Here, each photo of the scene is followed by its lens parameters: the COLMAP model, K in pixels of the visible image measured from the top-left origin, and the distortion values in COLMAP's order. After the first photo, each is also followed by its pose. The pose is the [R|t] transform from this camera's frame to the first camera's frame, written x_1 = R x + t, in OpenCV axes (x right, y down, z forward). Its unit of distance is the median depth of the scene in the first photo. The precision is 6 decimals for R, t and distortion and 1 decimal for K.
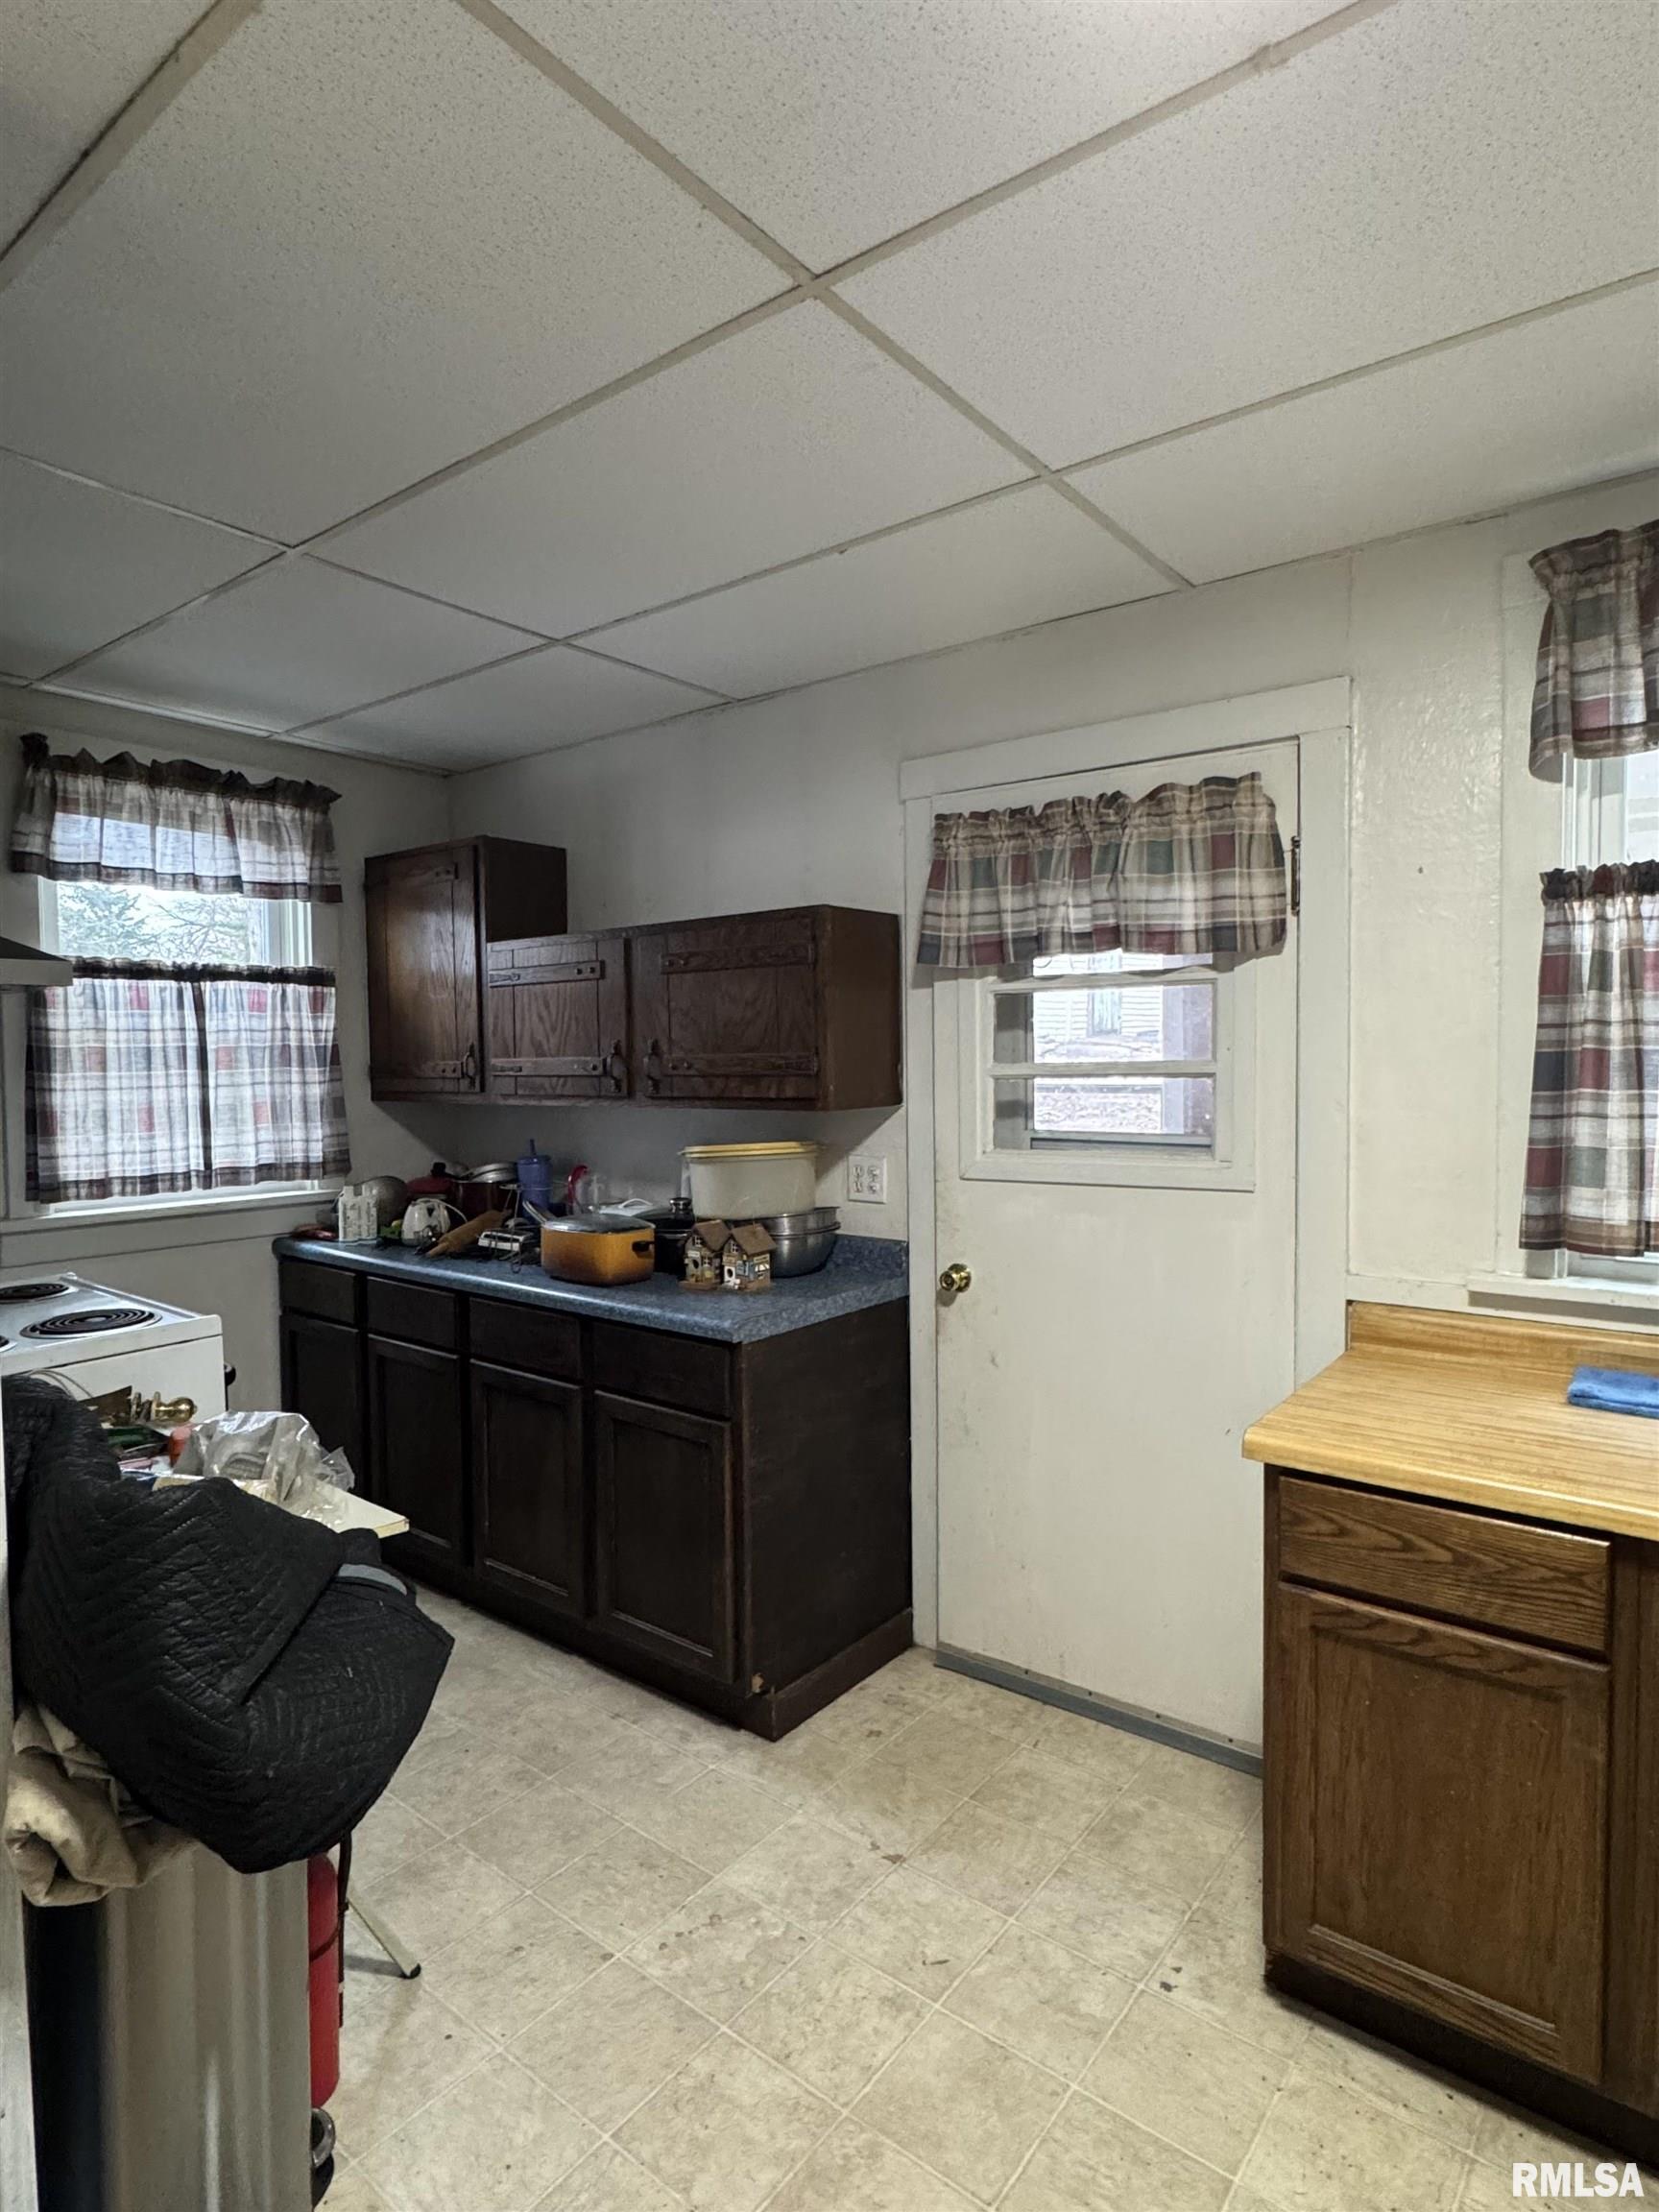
lens RADIAL K [[1186.3, 0, 830.4], [0, 1186.3, 1101.5], [0, 0, 1]] dist [-0.000294, -0.000470]
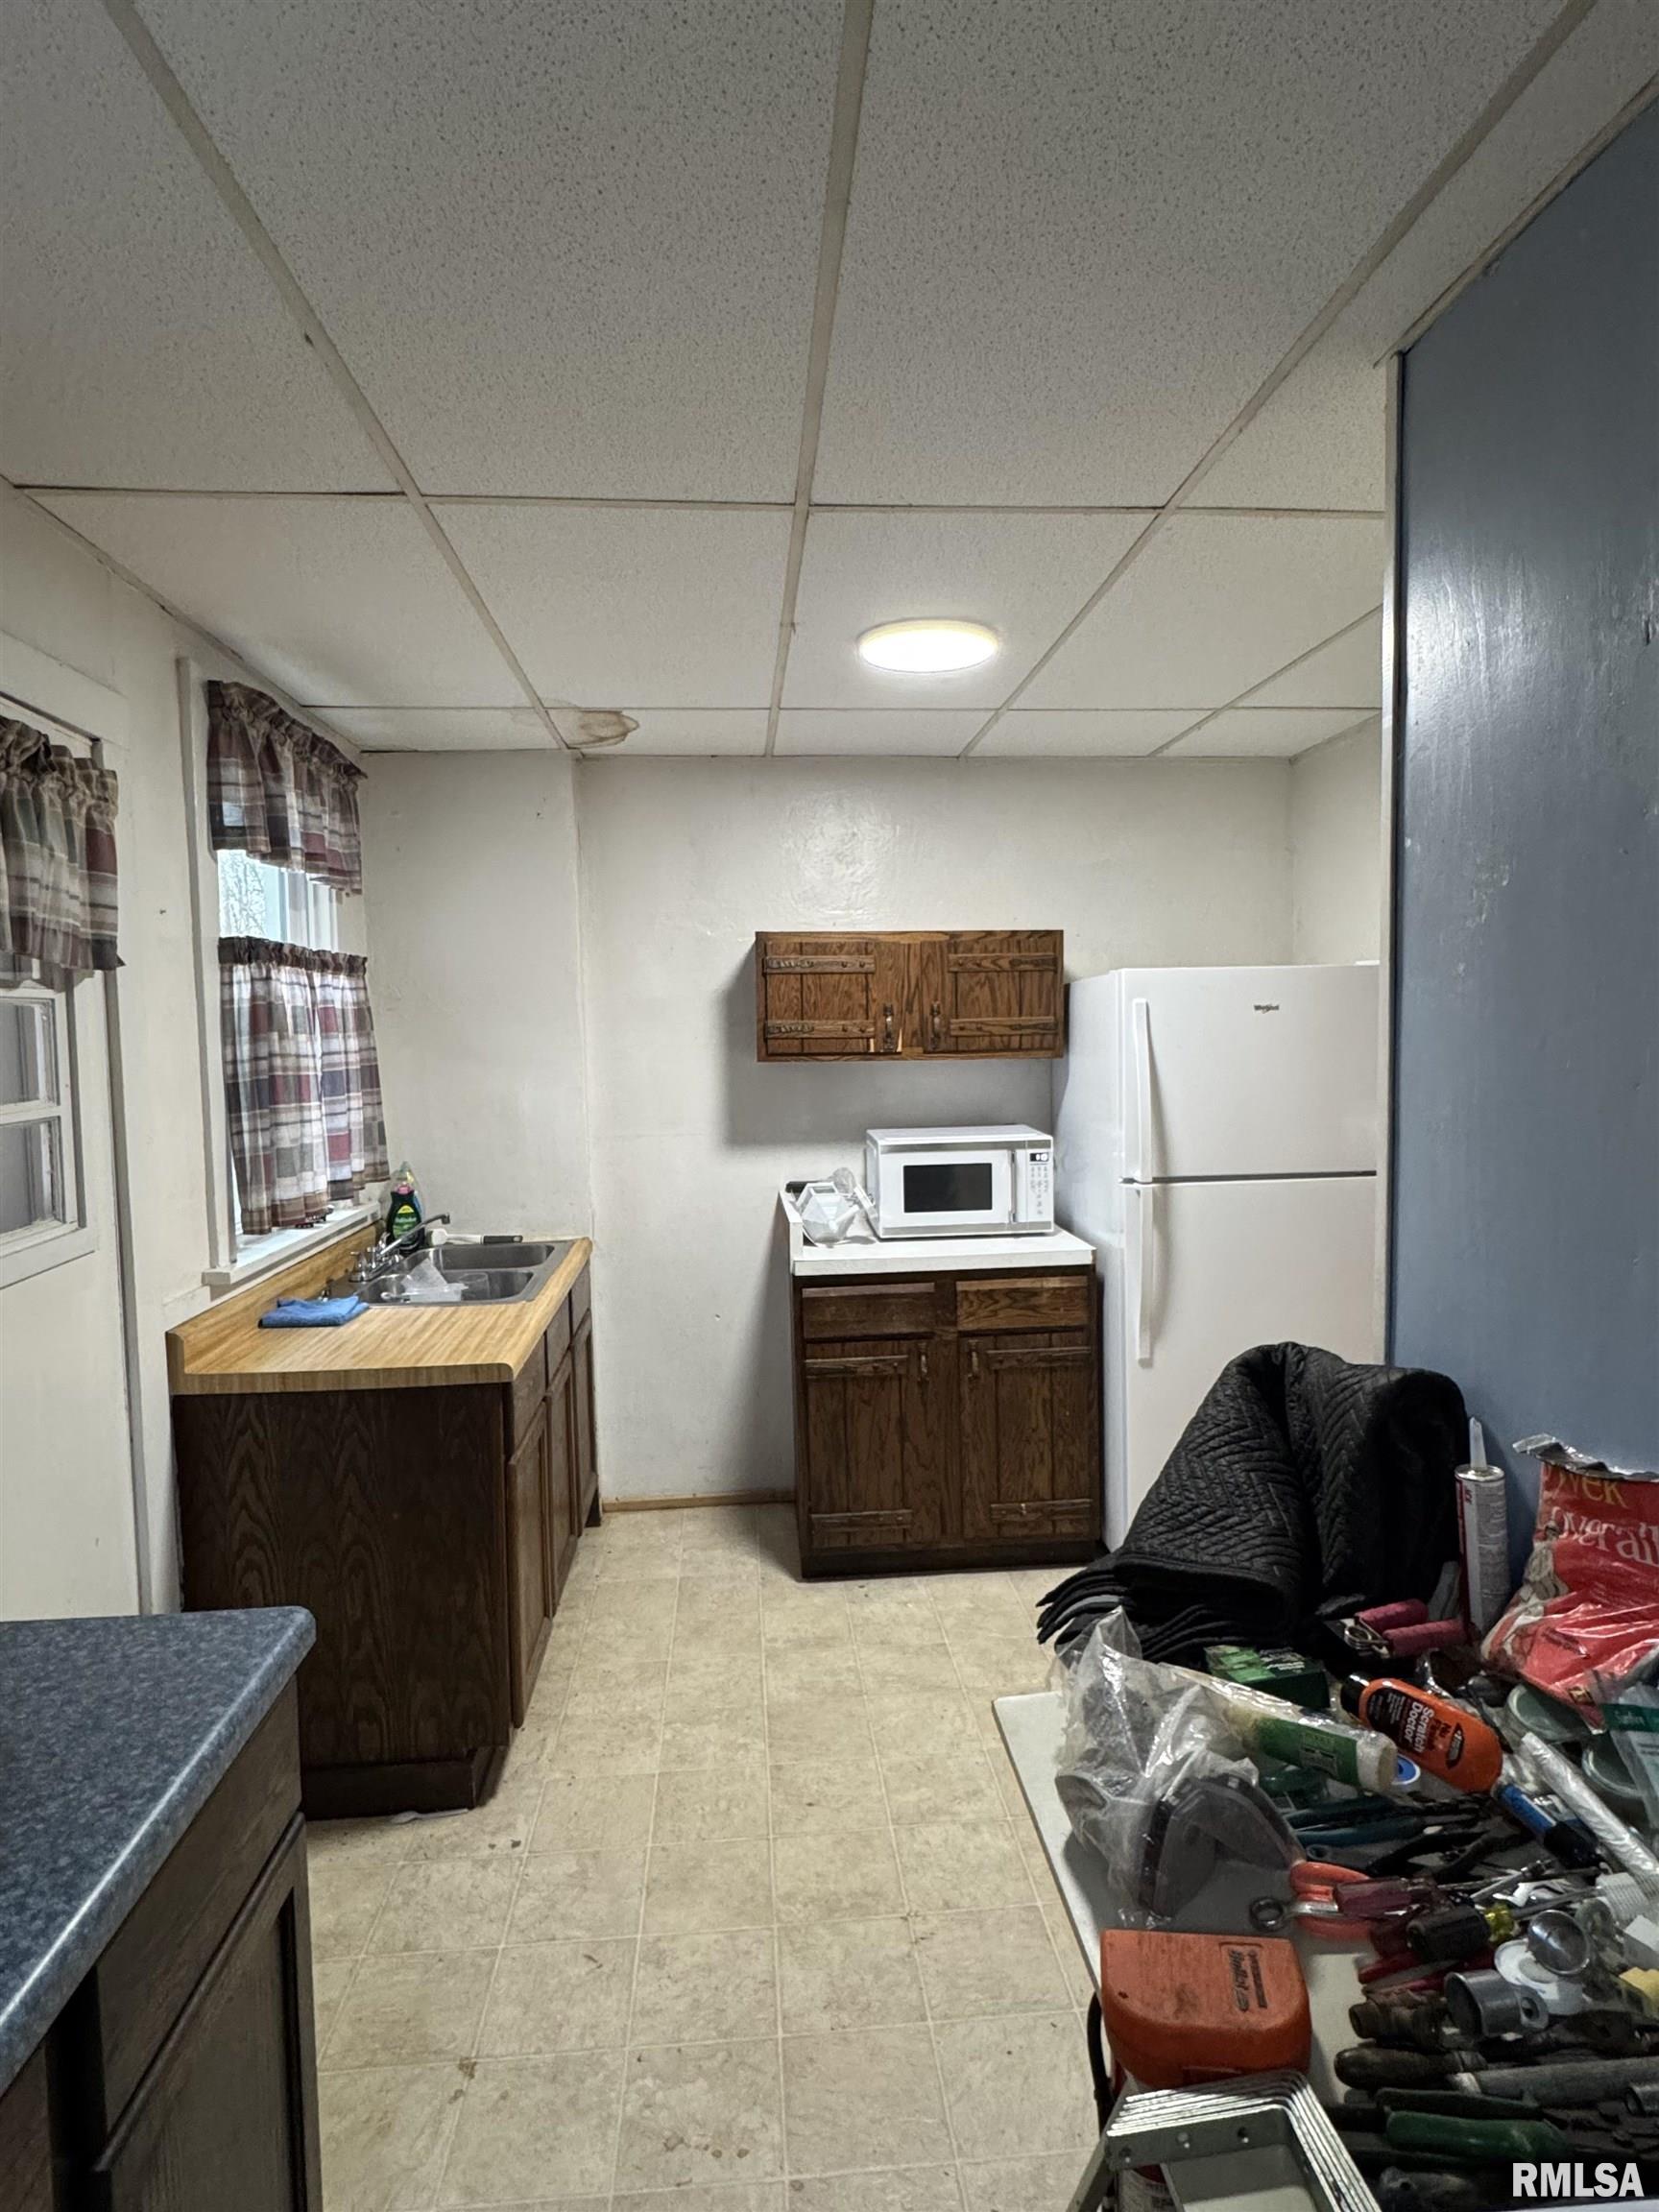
lens RADIAL K [[1186.3, 0, 833.8], [0, 1186.3, 1107.5], [0, 0, 1]] dist [-0.000294, -0.000470]
pose [[-0.677960, -0.018501, 0.734866, -0.793228], [0.052784, 0.995878, 0.073768, -0.074850], [-0.733201, 0.088801, -0.674189, 1.472092]]
